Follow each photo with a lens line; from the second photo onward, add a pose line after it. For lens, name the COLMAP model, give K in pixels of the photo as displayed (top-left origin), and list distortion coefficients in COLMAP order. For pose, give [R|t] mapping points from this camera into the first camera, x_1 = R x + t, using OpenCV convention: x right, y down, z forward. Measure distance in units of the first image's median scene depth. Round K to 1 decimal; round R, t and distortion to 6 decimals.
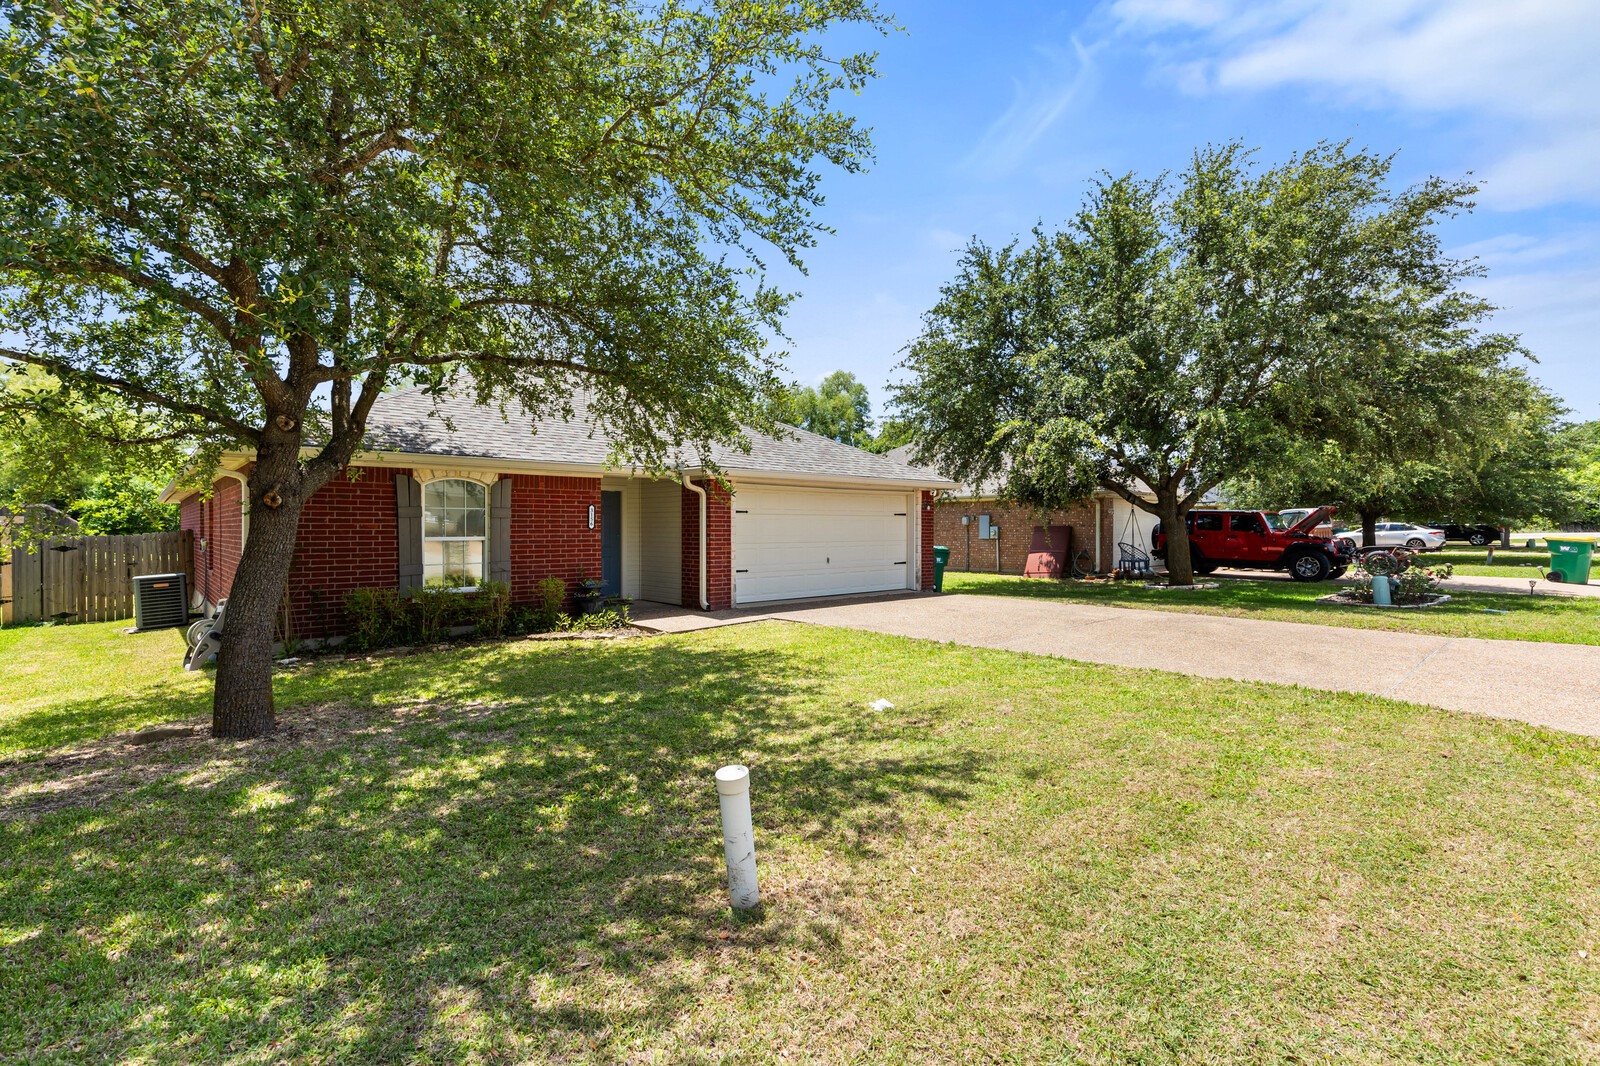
lens RADIAL K [[729.4, 0, 793.4], [0, 729.4, 528.9], [0, 0, 1]] dist [0.009426, -0.000466]
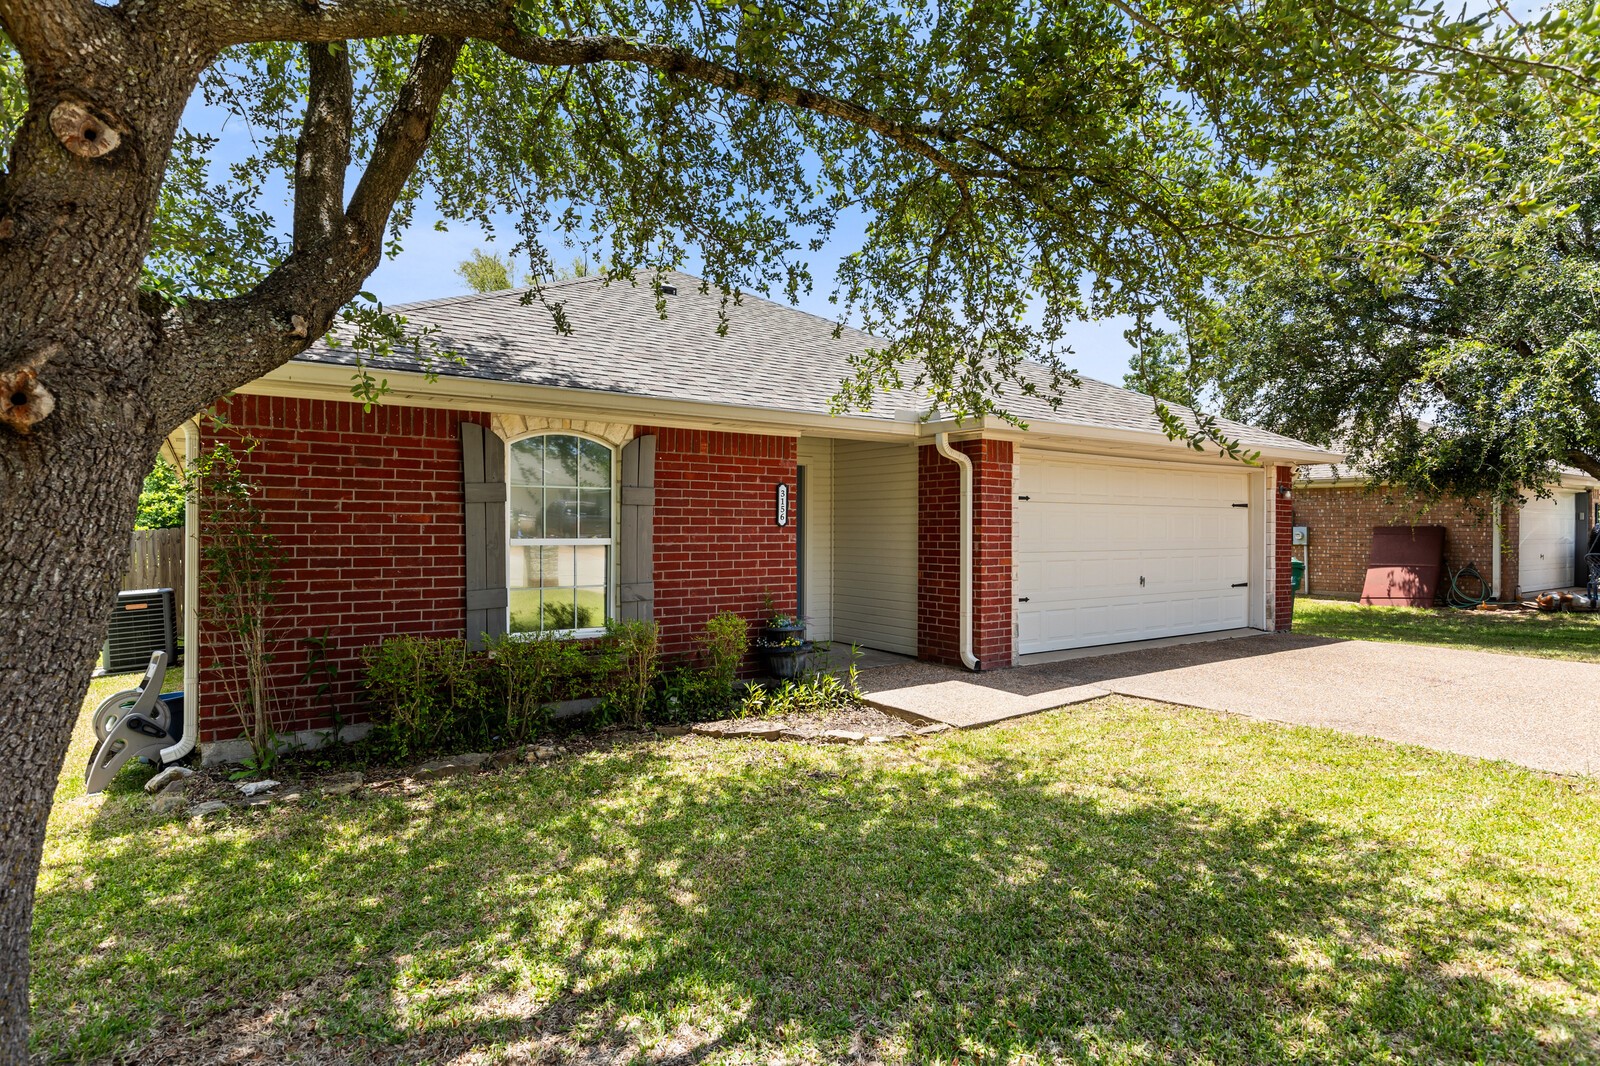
lens RADIAL K [[902.5, 0, 805.2], [0, 902.5, 531.1], [0, 0, 1]] dist [0.015535, -0.000628]
pose [[0.990873, 0.005388, -0.134690, -0.181190], [-0.005095, 0.999984, 0.002517, 0.002406], [0.134701, -0.001808, 0.990885, 0.334913]]
